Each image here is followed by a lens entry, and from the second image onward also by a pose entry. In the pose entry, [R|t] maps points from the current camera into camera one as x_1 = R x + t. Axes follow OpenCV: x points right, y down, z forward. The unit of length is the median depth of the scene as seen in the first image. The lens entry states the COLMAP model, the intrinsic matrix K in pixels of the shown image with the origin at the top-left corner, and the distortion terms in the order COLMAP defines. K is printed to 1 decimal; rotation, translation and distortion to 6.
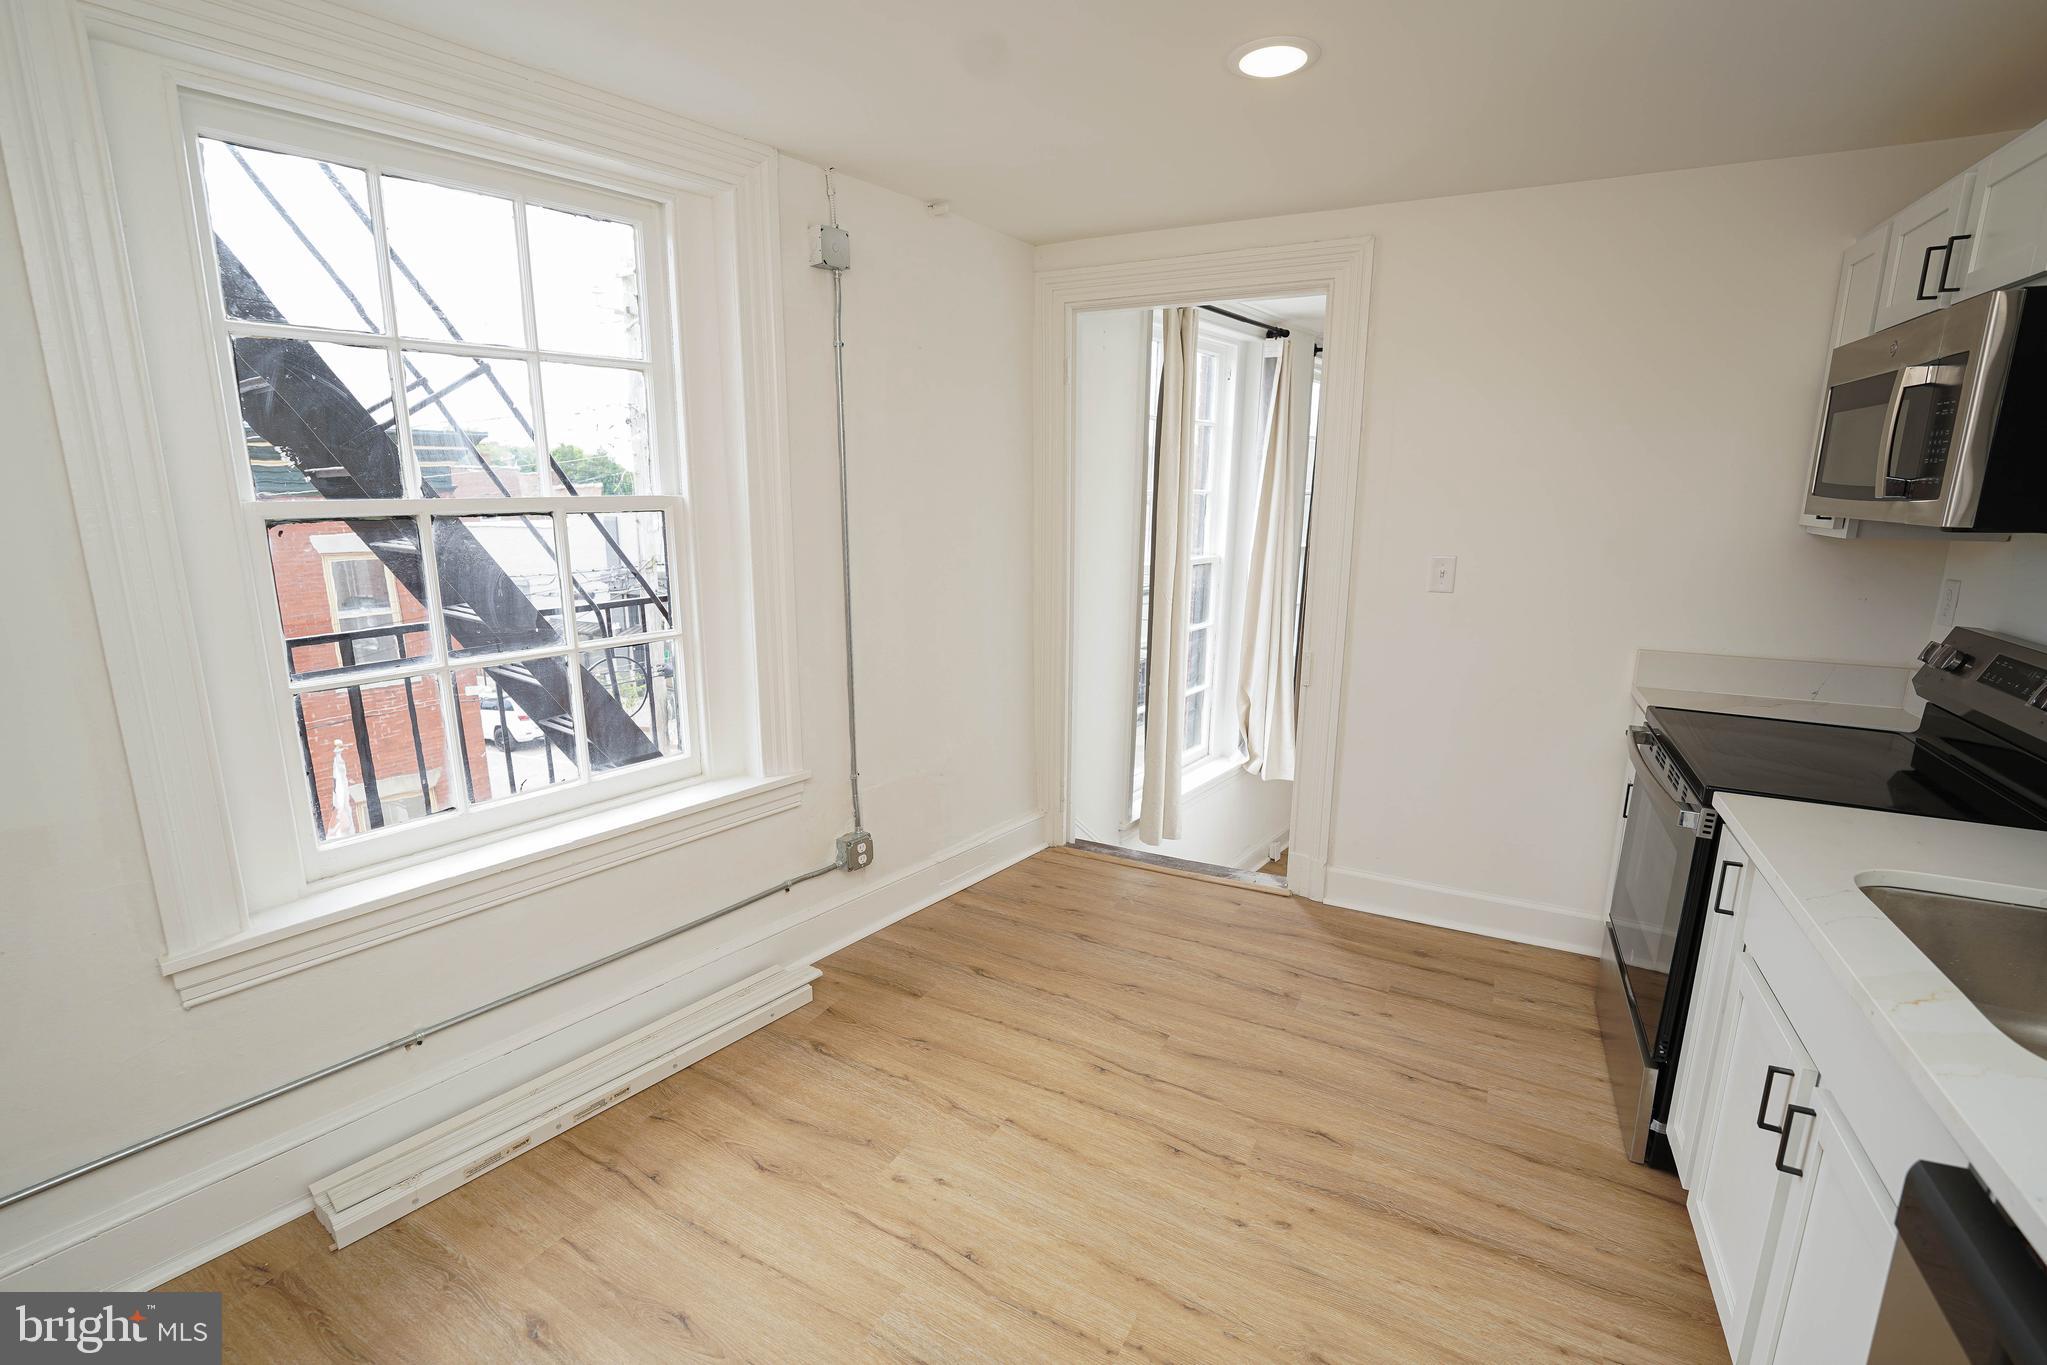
lens RADIAL K [[893.5, 0, 995.3], [0, 893.5, 679.0], [0, 0, 1]] dist [-0.022319, -0.000158]
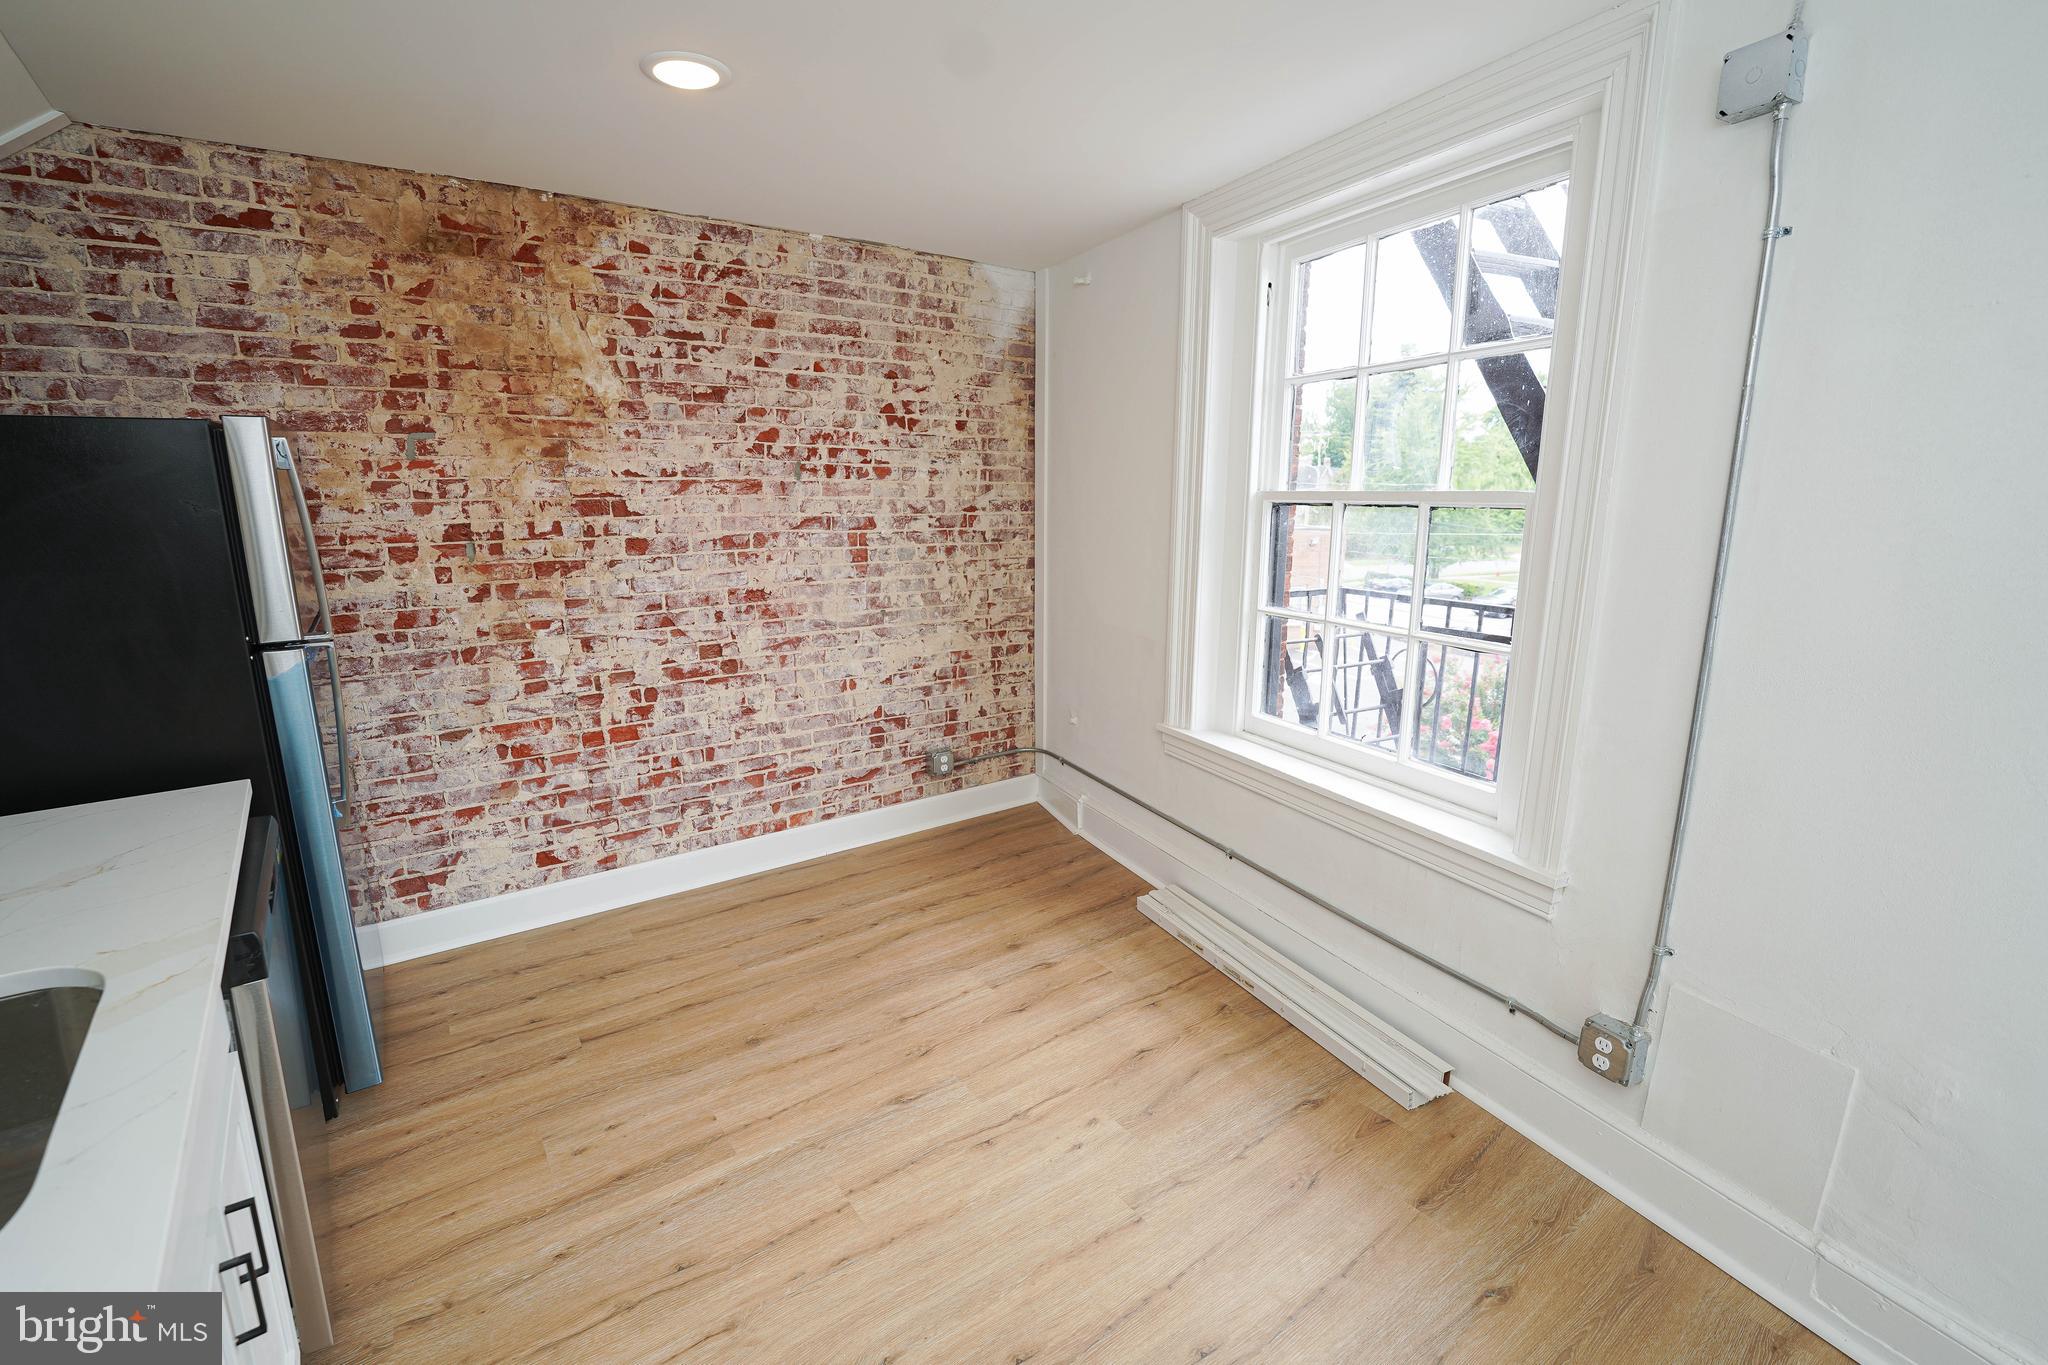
lens RADIAL K [[887.2, 0, 1008.9], [0, 887.2, 679.2], [0, 0, 1]] dist [-0.030352, 0.004317]
pose [[-0.409173, 0.192441, -0.891933, 0.728477], [-0.187834, 0.938806, 0.288723, -0.215613], [0.892914, 0.285673, -0.347987, 1.046541]]
